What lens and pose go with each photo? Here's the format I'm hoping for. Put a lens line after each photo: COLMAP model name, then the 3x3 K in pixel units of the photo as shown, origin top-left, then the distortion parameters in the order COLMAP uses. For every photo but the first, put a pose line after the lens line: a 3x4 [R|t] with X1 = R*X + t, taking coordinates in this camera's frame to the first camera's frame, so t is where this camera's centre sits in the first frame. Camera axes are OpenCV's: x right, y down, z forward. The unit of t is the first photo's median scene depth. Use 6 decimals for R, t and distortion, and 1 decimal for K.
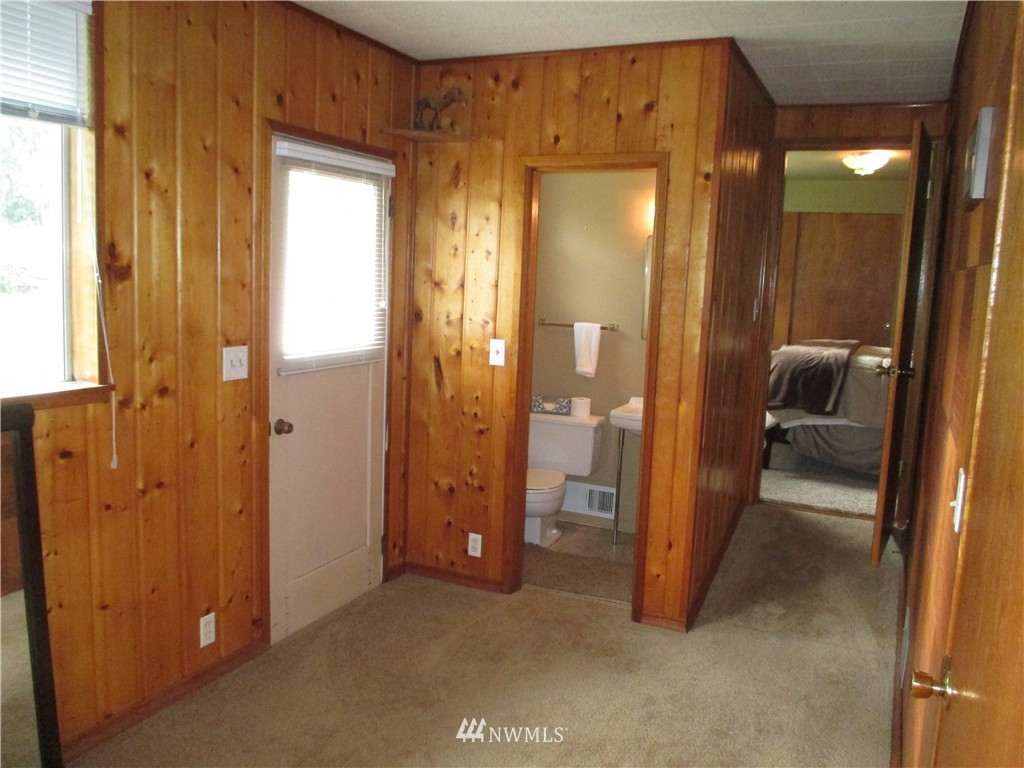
lens RADIAL K [[860.9, 0, 512.0], [0, 860.9, 384.0], [0, 0, 1]] dist [-0.014569, -0.000198]
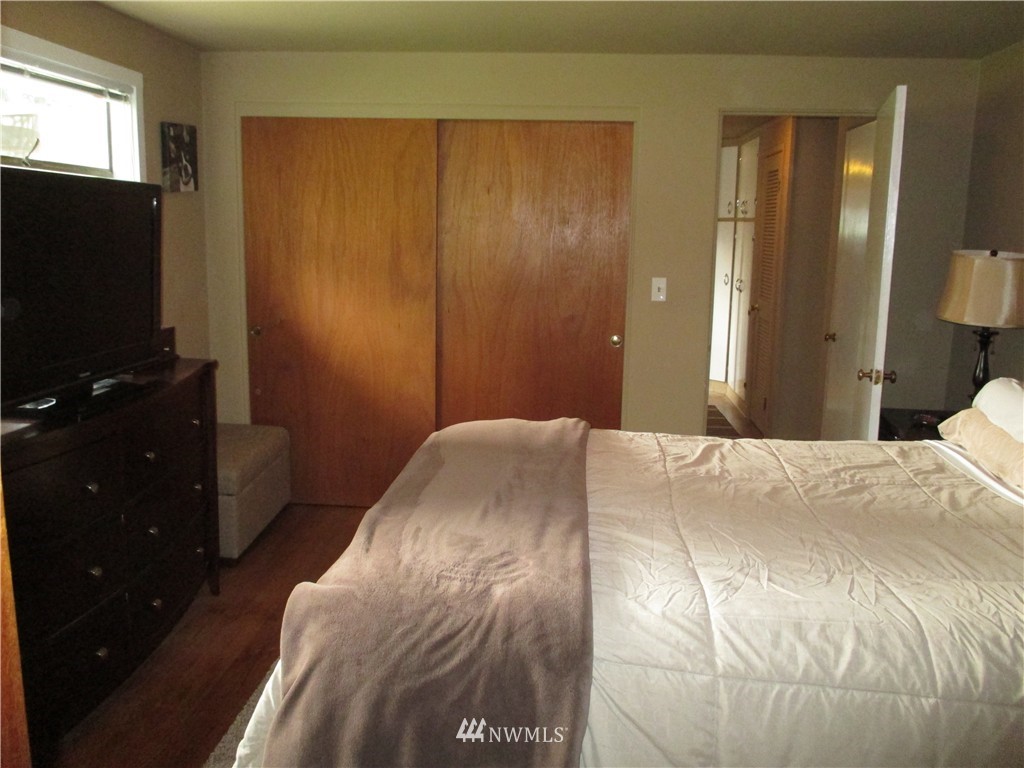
lens RADIAL K [[860.9, 0, 512.0], [0, 860.9, 384.0], [0, 0, 1]] dist [-0.014569, -0.000198]
pose [[0.937802, -0.084750, 0.336667, 0.242844], [0.066485, 0.995639, 0.065438, -0.096574], [-0.340745, -0.038985, 0.939347, 0.642830]]
